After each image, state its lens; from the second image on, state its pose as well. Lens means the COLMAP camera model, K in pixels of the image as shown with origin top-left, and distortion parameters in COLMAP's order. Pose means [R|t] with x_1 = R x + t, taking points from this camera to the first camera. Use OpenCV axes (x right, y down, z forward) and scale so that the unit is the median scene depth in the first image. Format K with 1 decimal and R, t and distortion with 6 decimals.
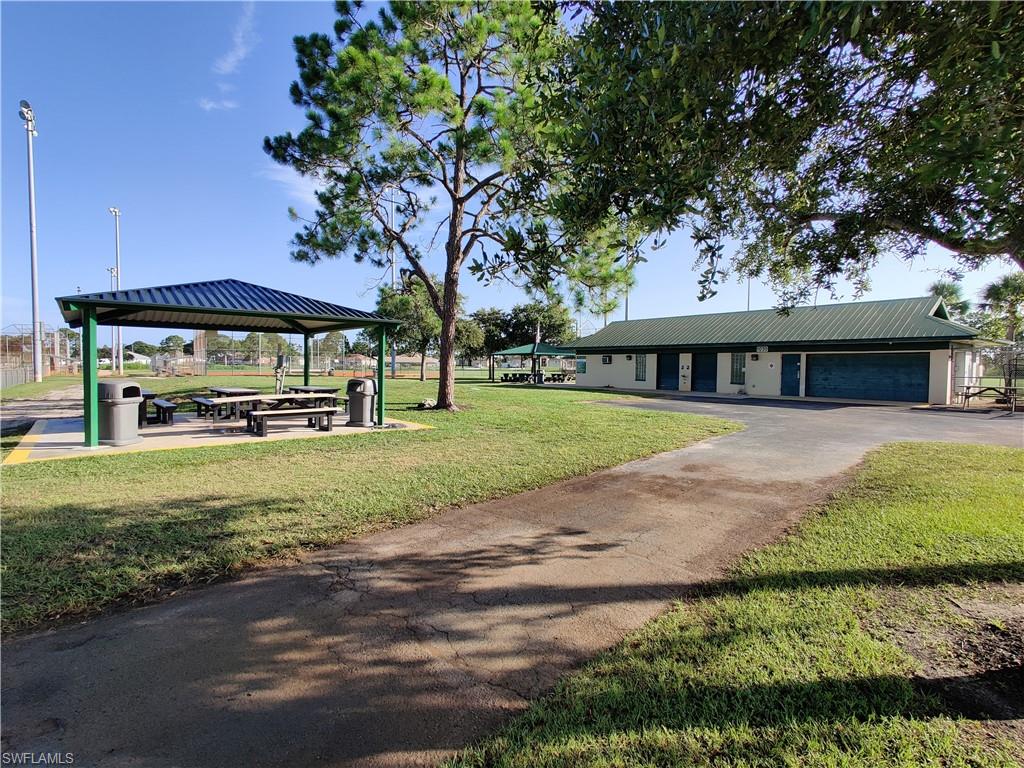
lens RADIAL K [[414.8, 0, 507.1], [0, 414.8, 381.2], [0, 0, 1]] dist [0.004257, 0.001122]
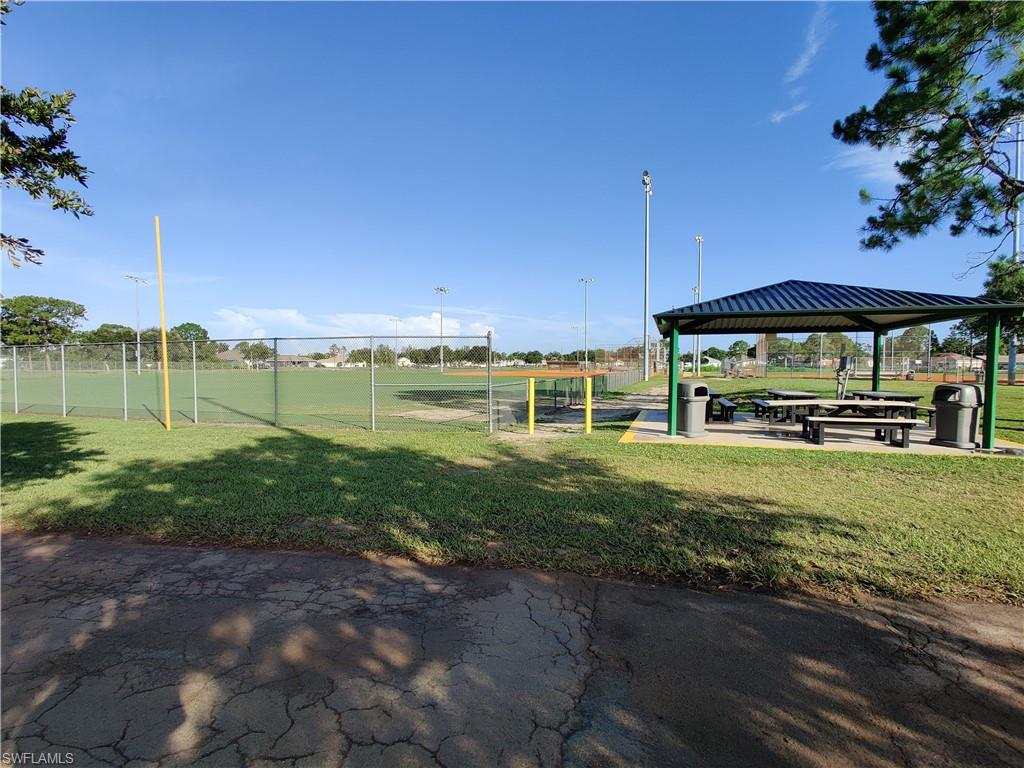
lens RADIAL K [[494.3, 0, 510.5], [0, 494.3, 379.9], [0, 0, 1]] dist [0.006325, -0.003114]
pose [[0.477428, 0.018251, -0.878481, 0.049494], [-0.030836, 0.999516, 0.004007, 0.005830], [0.878130, 0.025175, 0.477760, -0.132767]]
